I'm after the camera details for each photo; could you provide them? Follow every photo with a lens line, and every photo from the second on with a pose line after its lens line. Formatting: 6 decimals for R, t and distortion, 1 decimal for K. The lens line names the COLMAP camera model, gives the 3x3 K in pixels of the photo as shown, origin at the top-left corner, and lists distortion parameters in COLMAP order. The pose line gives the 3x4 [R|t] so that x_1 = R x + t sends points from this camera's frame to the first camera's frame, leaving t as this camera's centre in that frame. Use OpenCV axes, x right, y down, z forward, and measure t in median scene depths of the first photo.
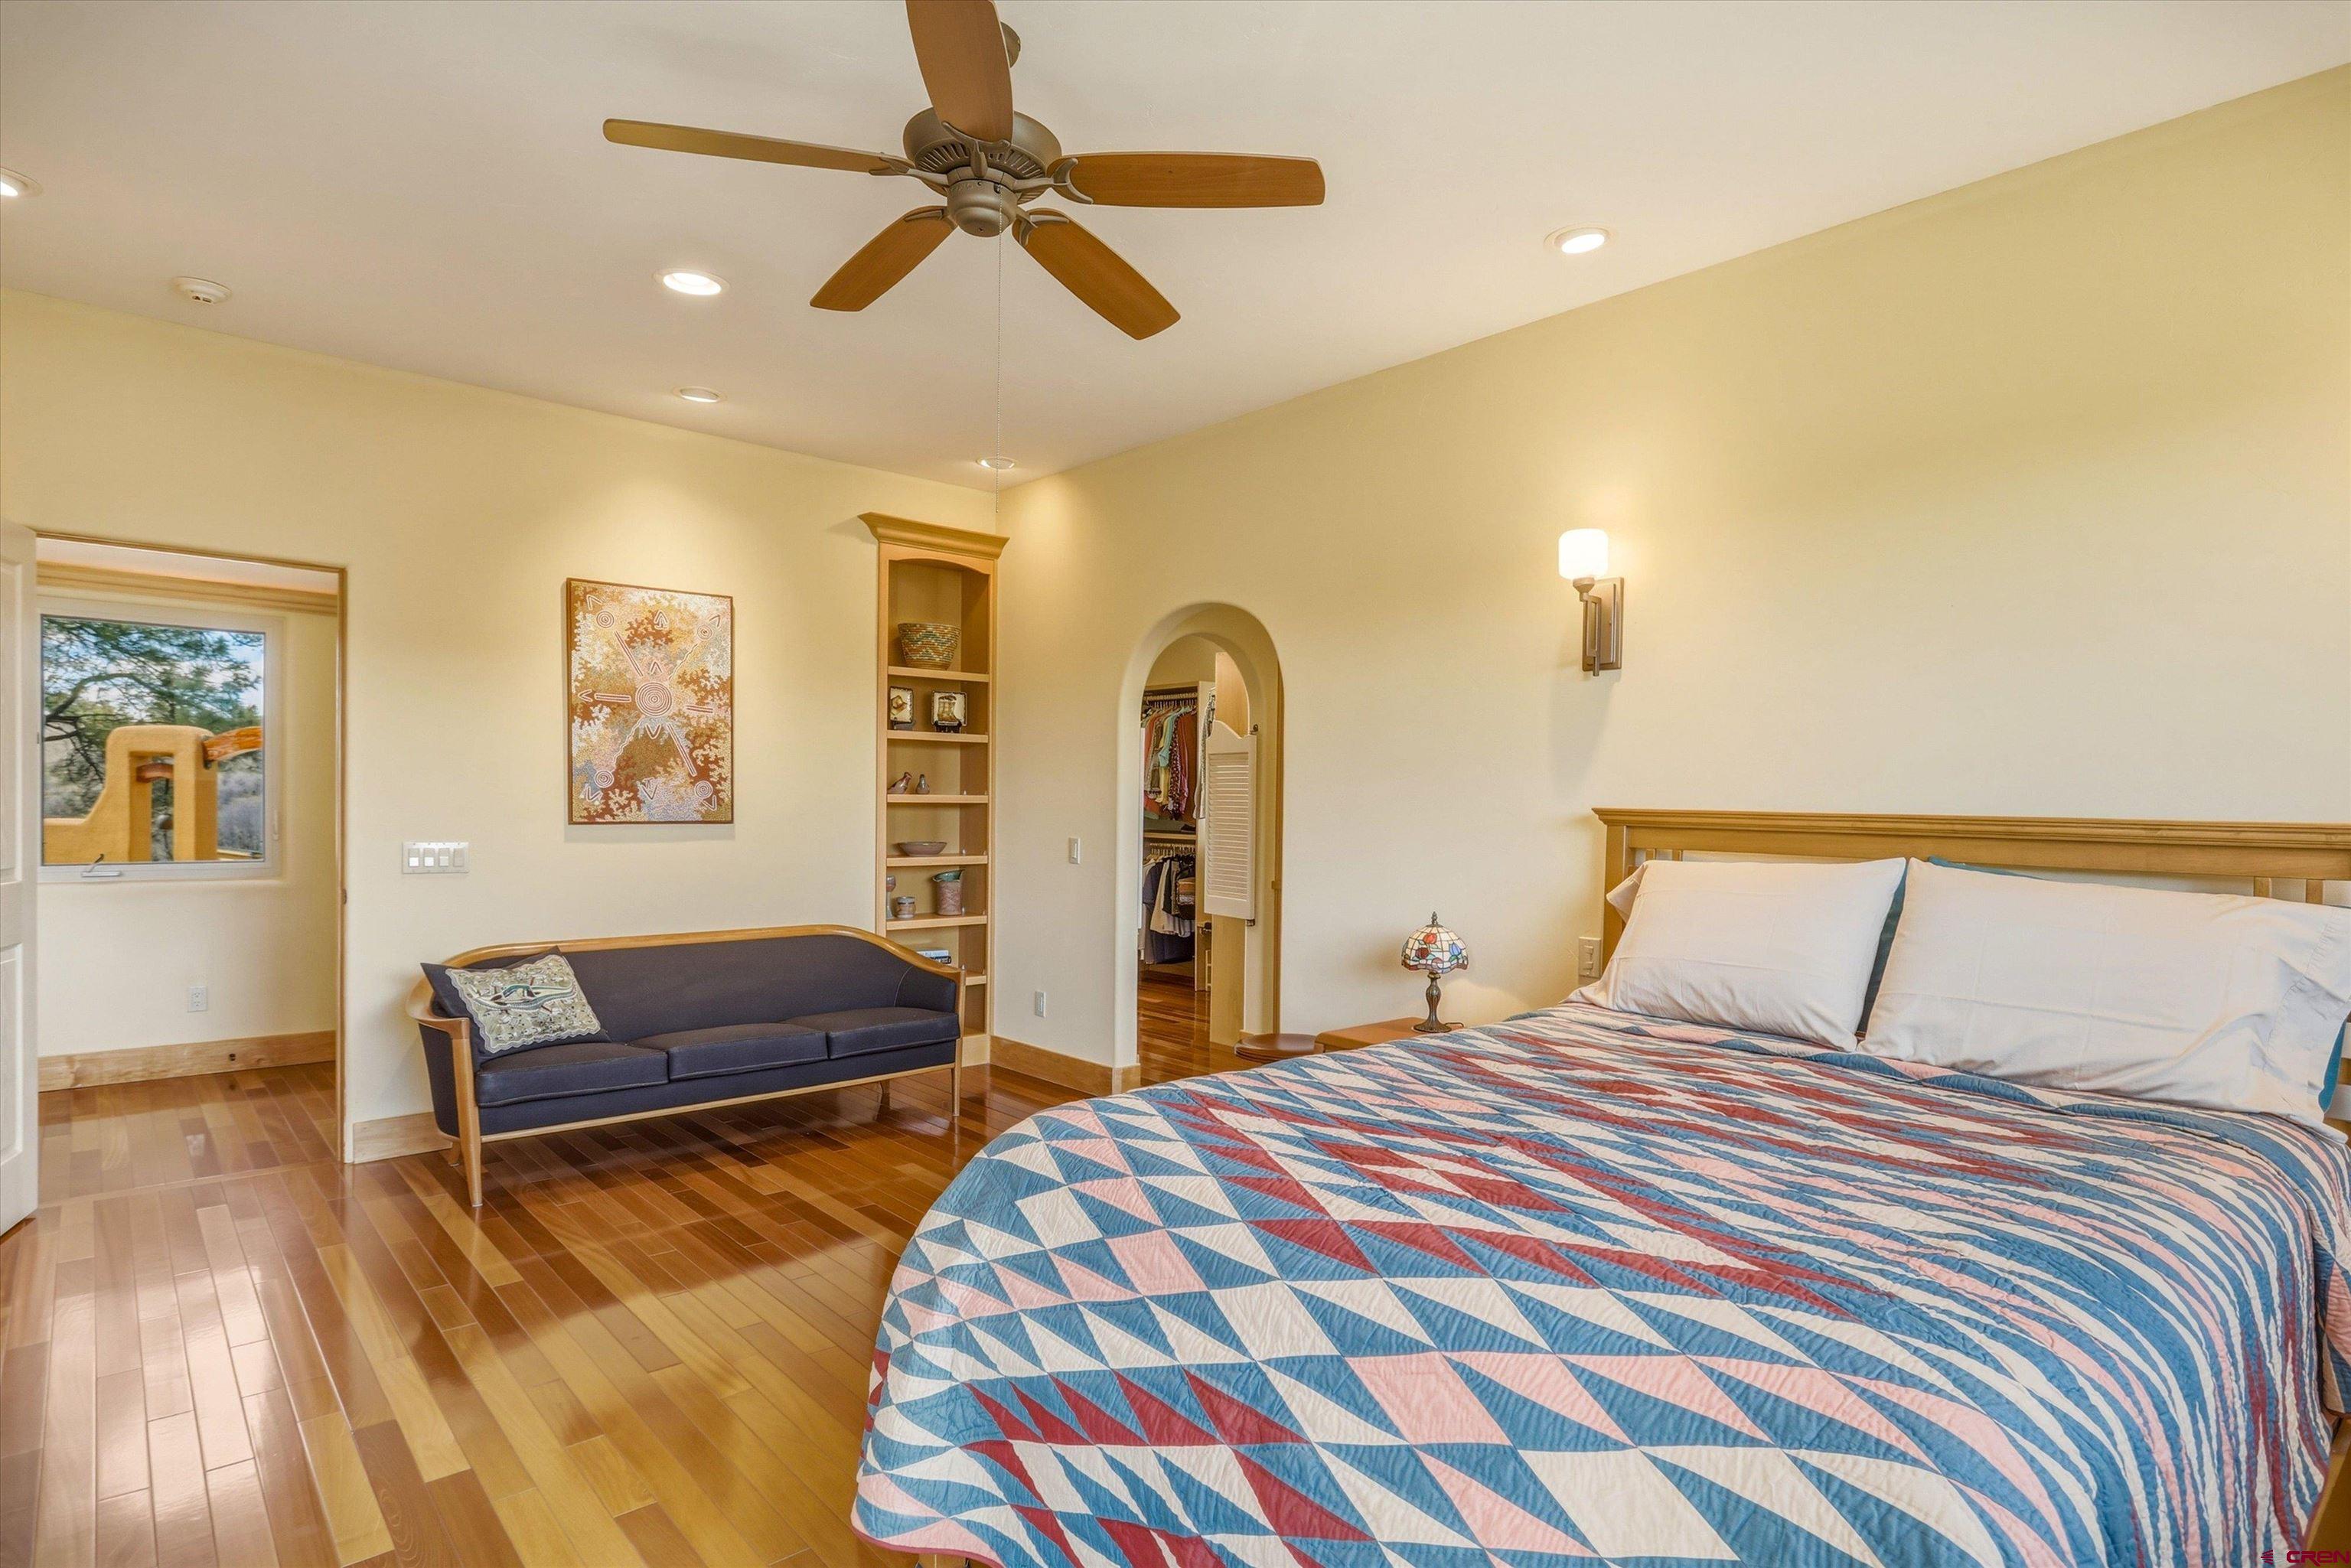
lens RADIAL K [[1210.3, 0, 1175.5], [0, 1210.3, 784.0], [0, 0, 1]] dist [-0.003827, -0.000177]
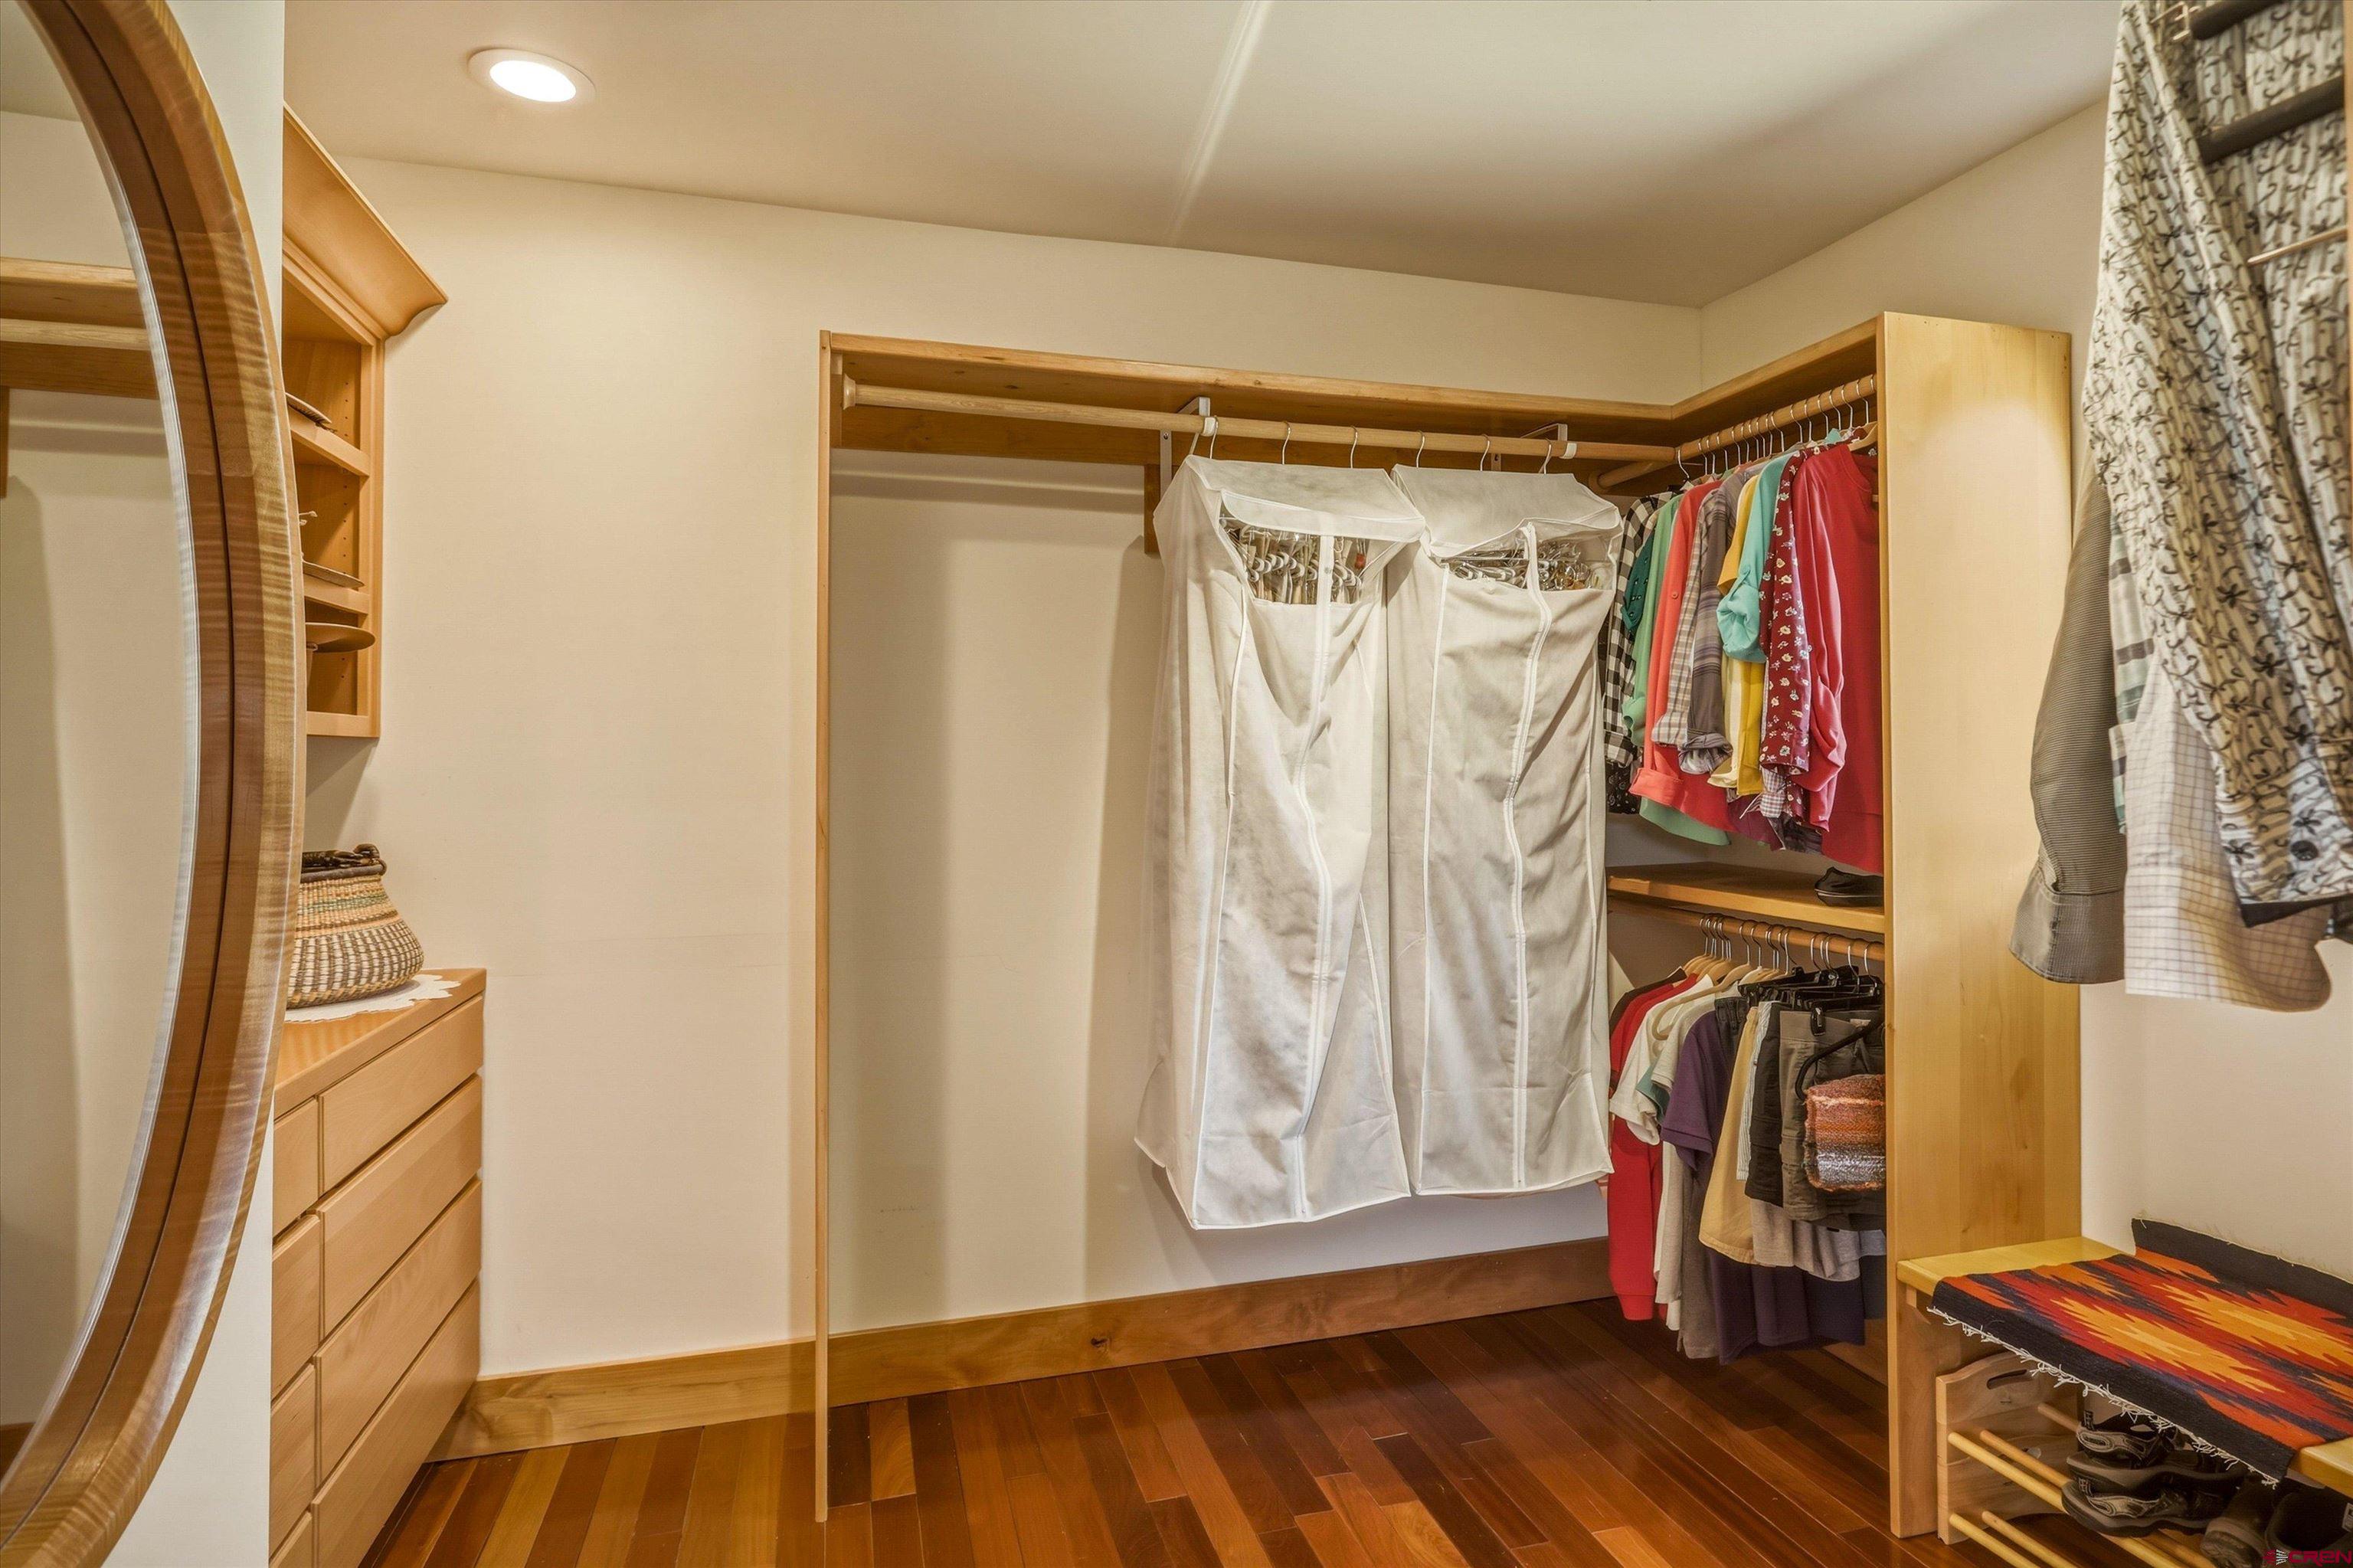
lens RADIAL K [[1211.4, 0, 1176.5], [0, 1211.4, 784.0], [0, 0, 1]] dist [-0.003827, -0.000177]
pose [[0.895843, -0.018380, -0.443991, -0.002891], [0.020154, 0.999797, -0.000725, 0.012517], [0.443914, -0.008299, 0.896031, 0.705993]]
